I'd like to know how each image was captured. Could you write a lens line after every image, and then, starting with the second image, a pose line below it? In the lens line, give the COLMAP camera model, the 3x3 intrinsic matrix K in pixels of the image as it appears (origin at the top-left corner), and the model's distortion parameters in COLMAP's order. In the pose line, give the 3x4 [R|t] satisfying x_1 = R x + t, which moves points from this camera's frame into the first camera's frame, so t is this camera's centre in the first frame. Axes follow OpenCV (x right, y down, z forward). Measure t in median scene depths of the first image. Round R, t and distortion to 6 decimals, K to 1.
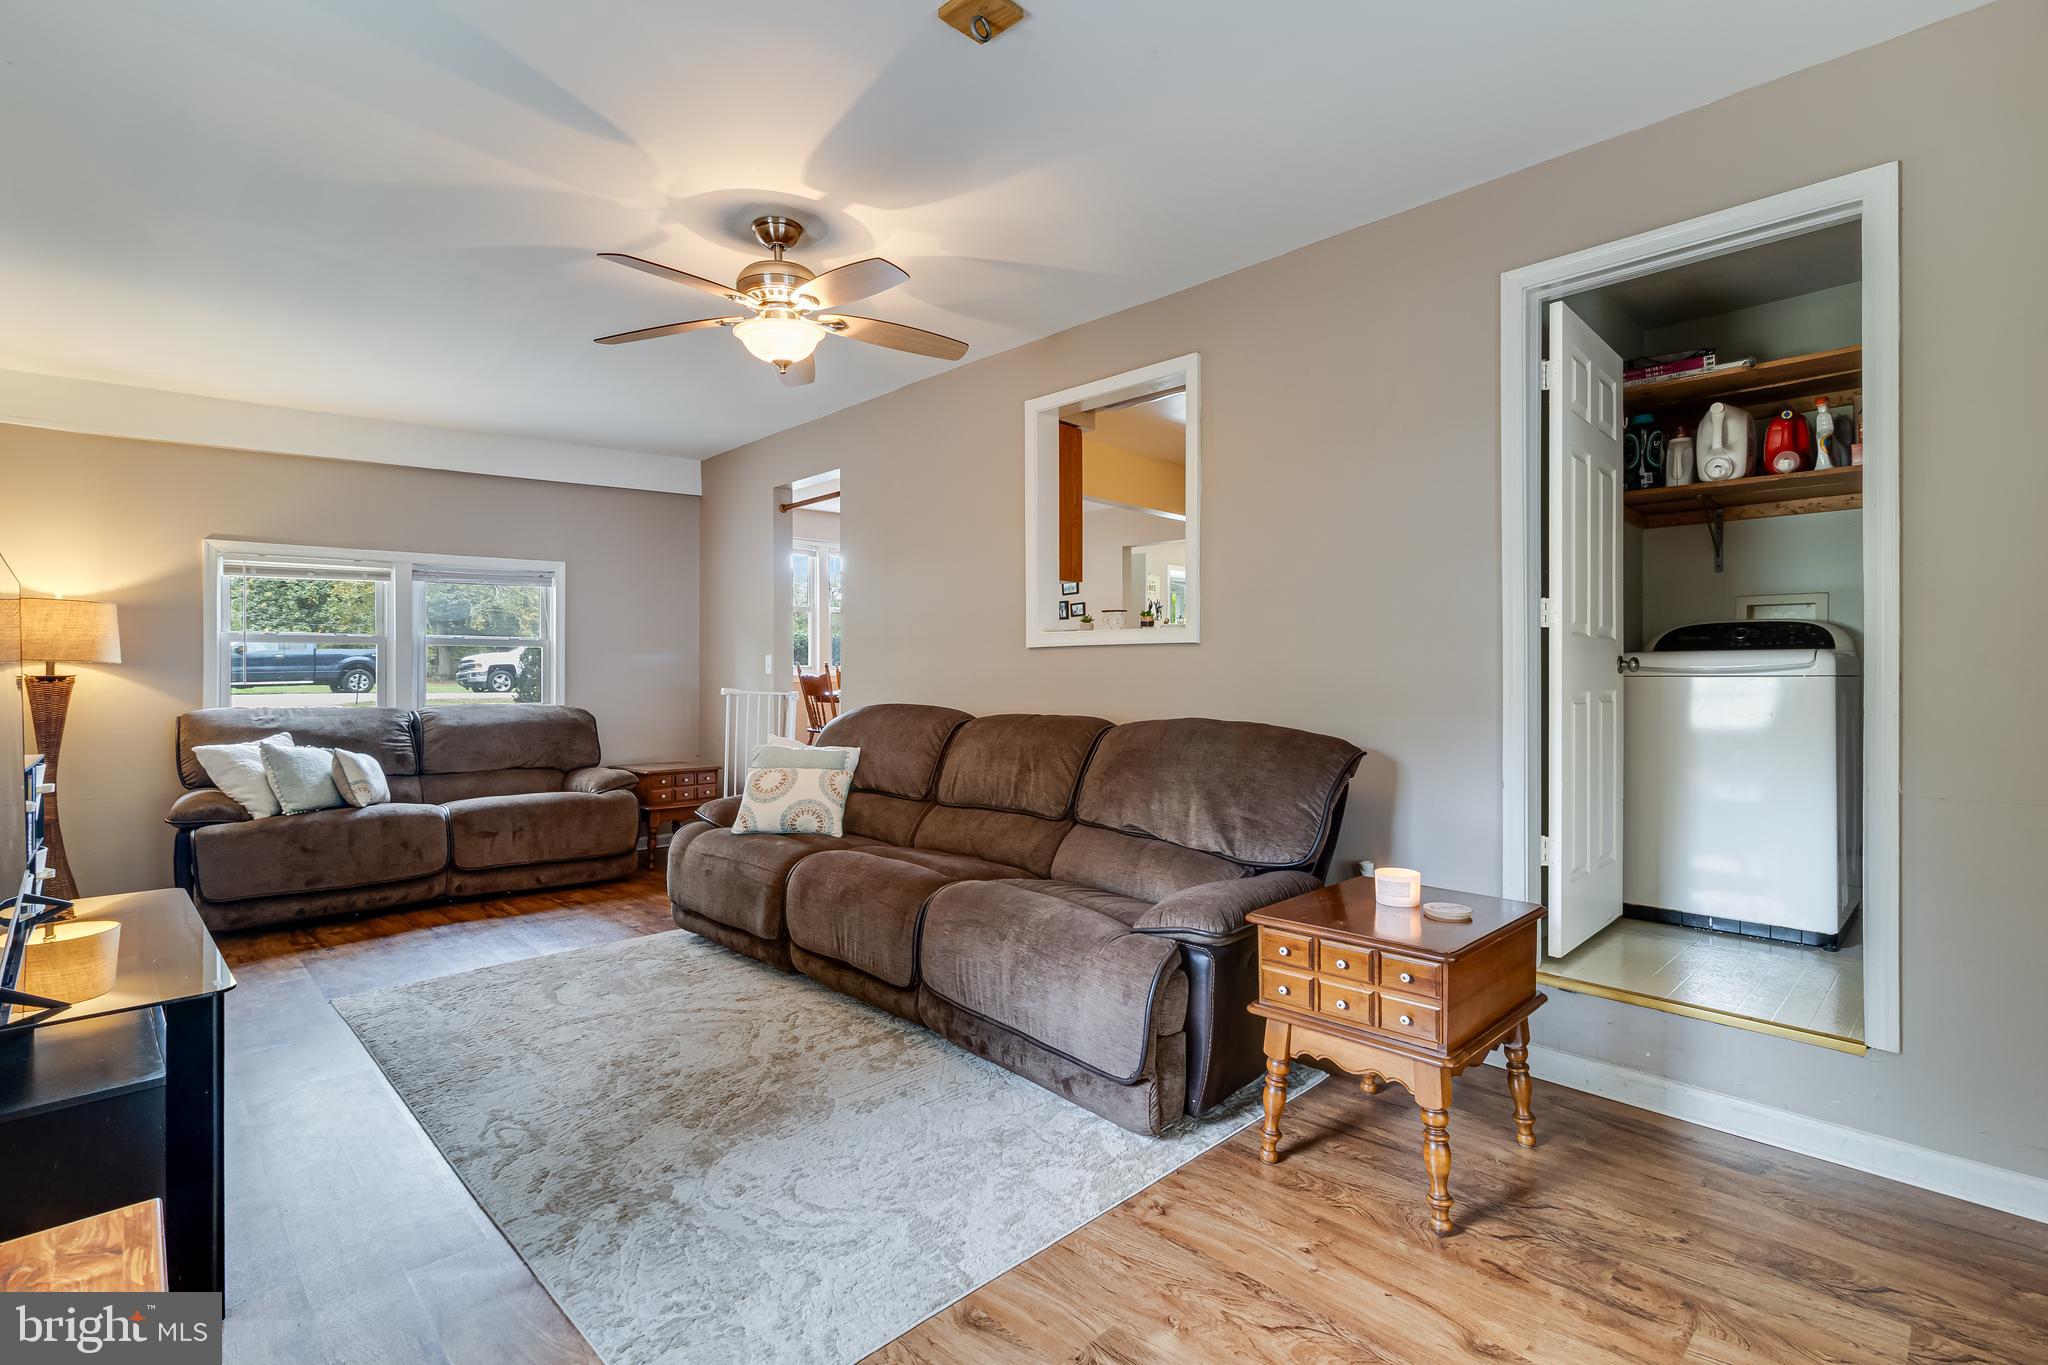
lens RADIAL K [[945.7, 0, 1012.3], [0, 945.7, 668.7], [0, 0, 1]] dist [0.005353, 0.001021]
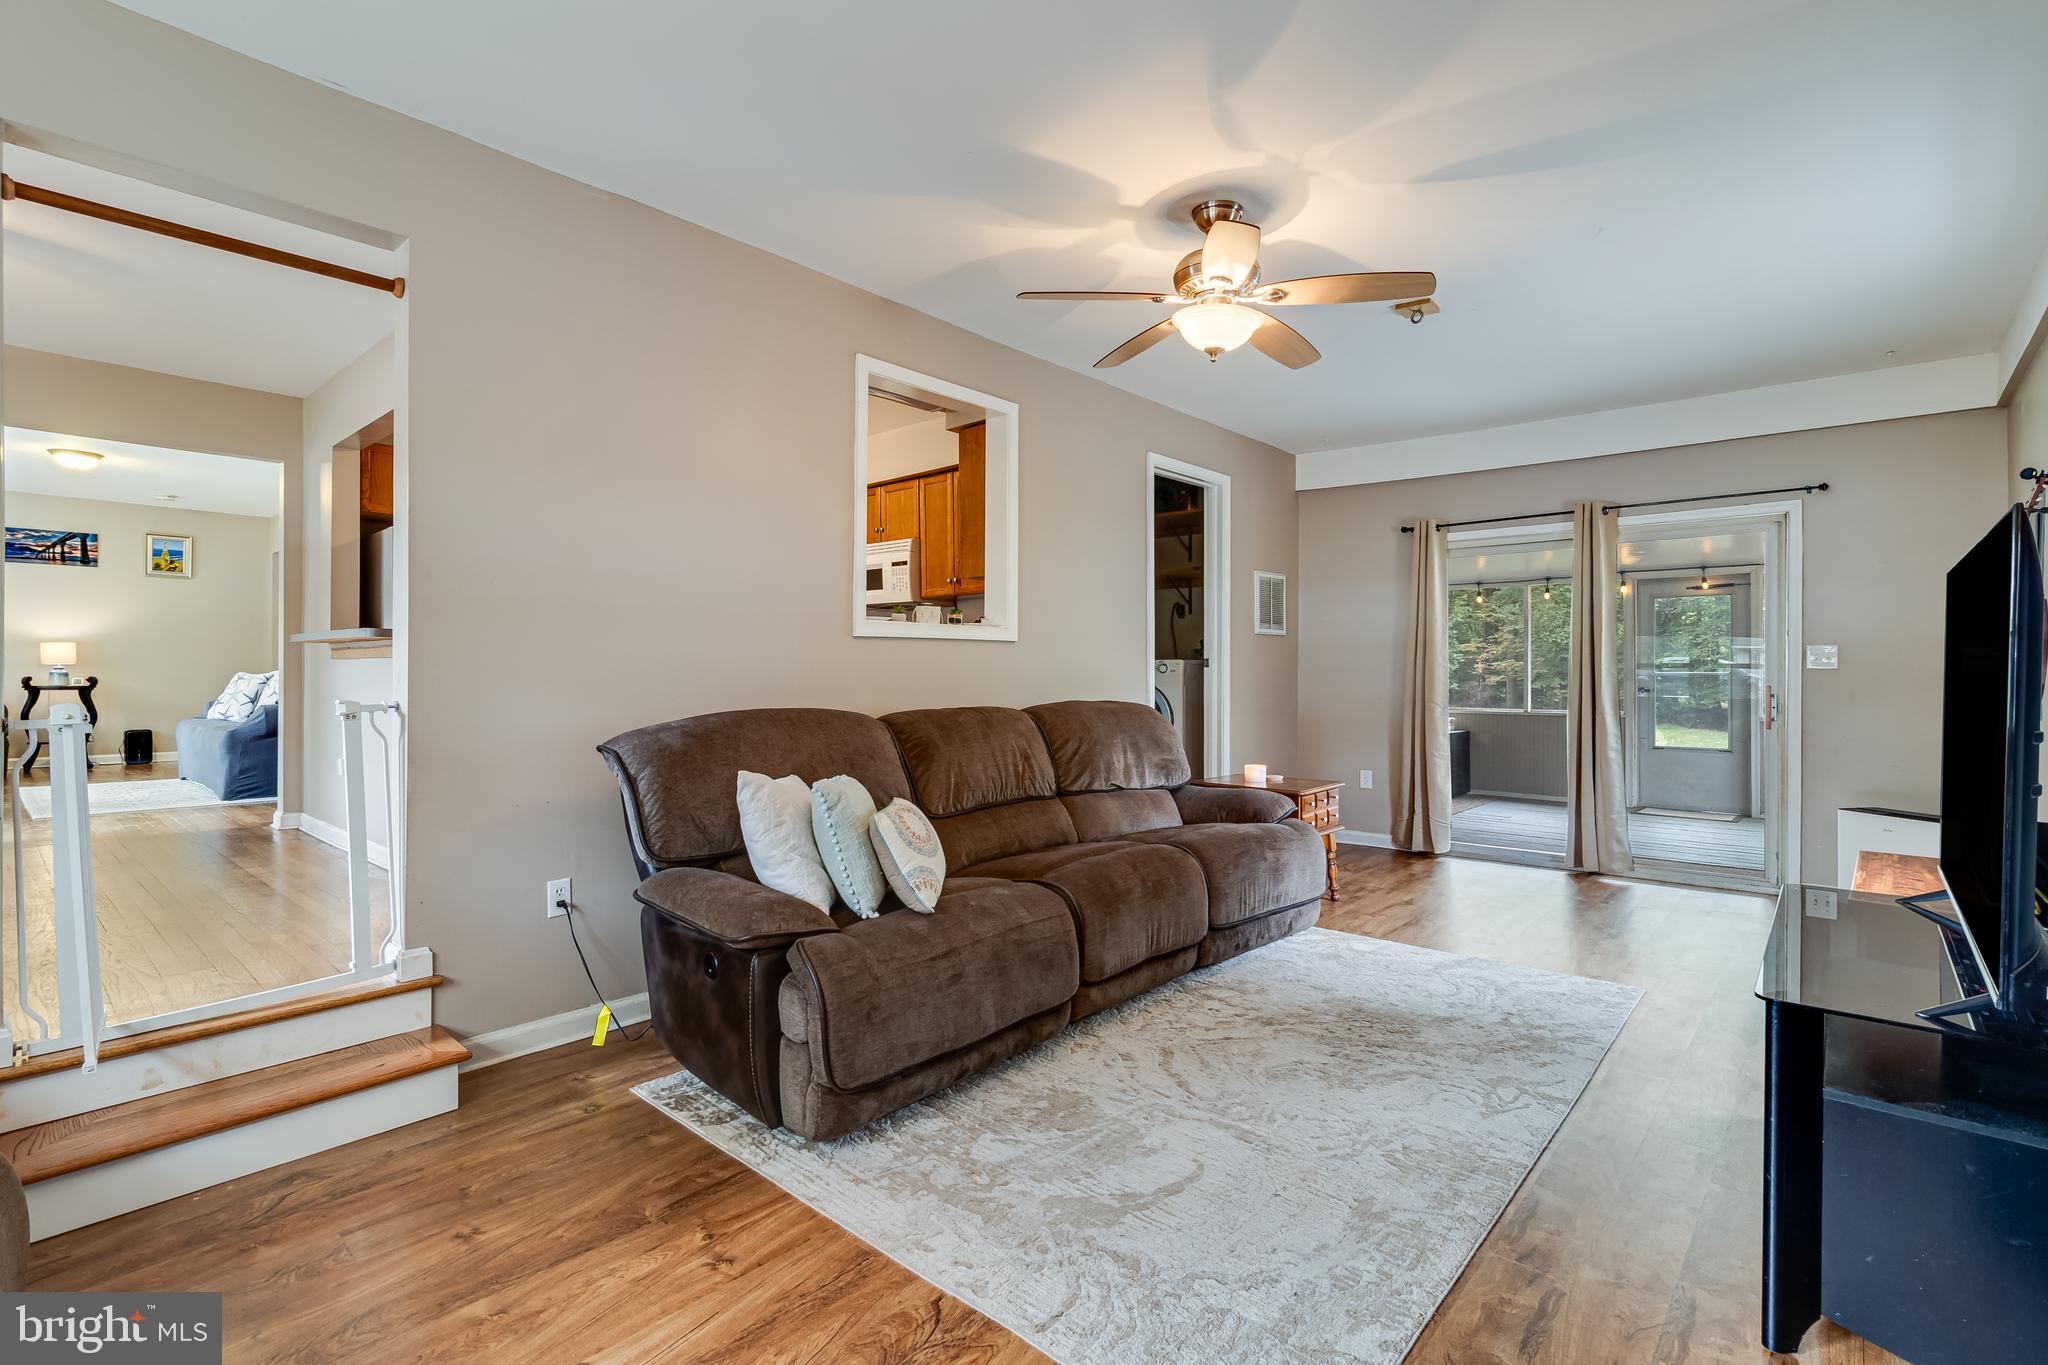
lens RADIAL K [[945.7, 0, 1024.0], [0, 945.7, 675.9], [0, 0, 1]] dist [0.005353, 0.001021]
pose [[-0.078726, -0.006886, 0.996873, -0.950670], [-0.007258, 0.999954, 0.006334, 0.007485], [-0.996870, -0.006737, -0.078772, 0.999581]]
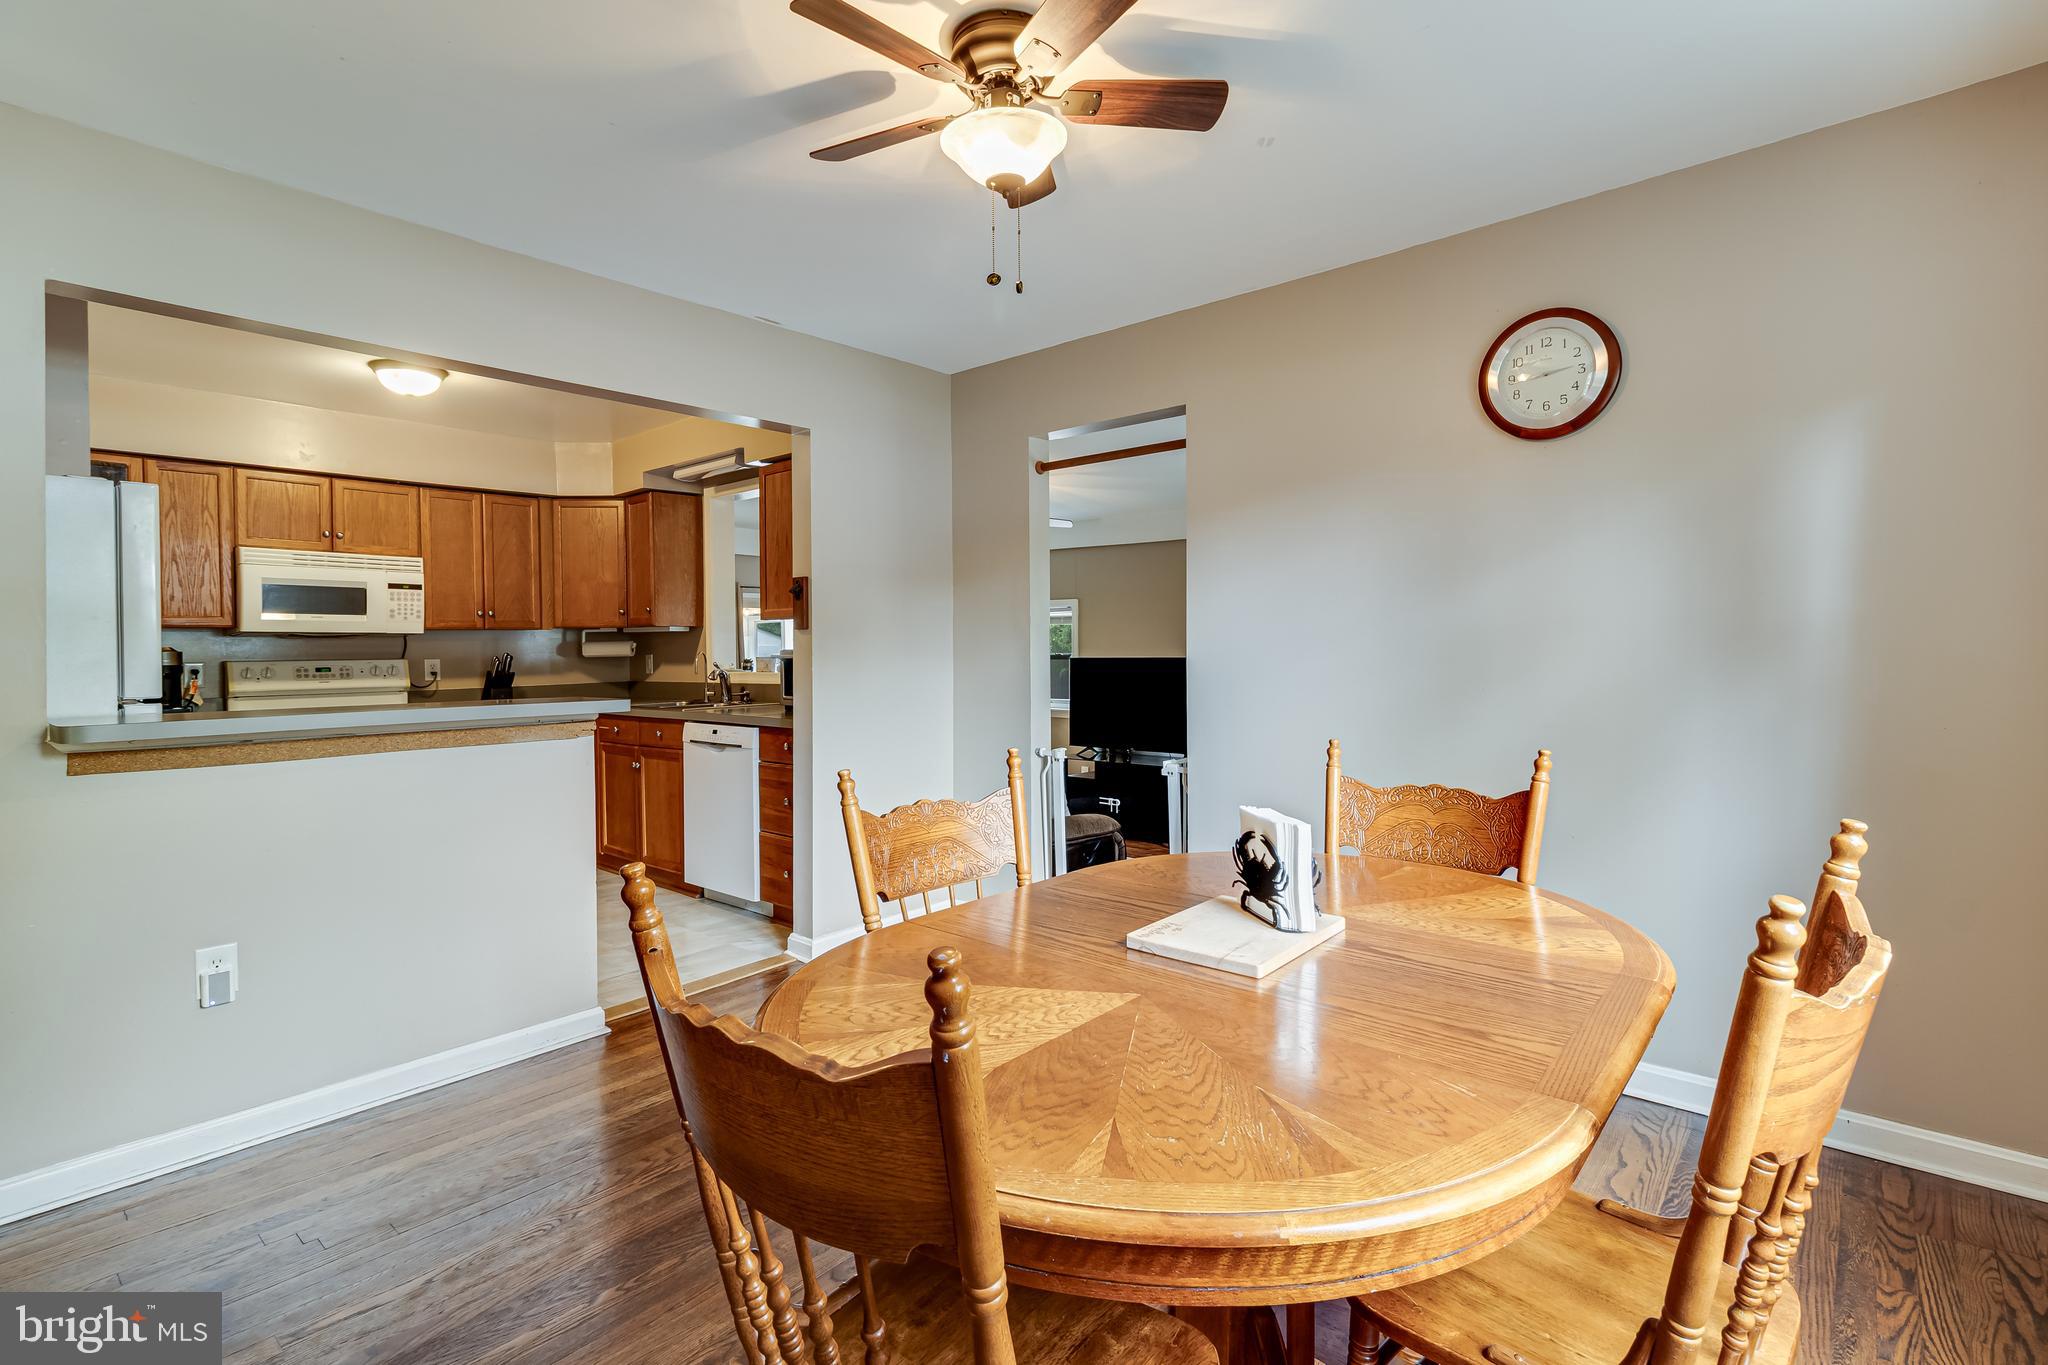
lens RADIAL K [[945.7, 0, 1027.6], [0, 945.7, 663.1], [0, 0, 1]] dist [0.005353, 0.001021]
pose [[-0.995361, 0.009597, -0.095731, -0.124718], [0.008595, 0.999904, 0.010877, -0.067245], [0.095826, 0.010004, -0.995348, 2.367841]]
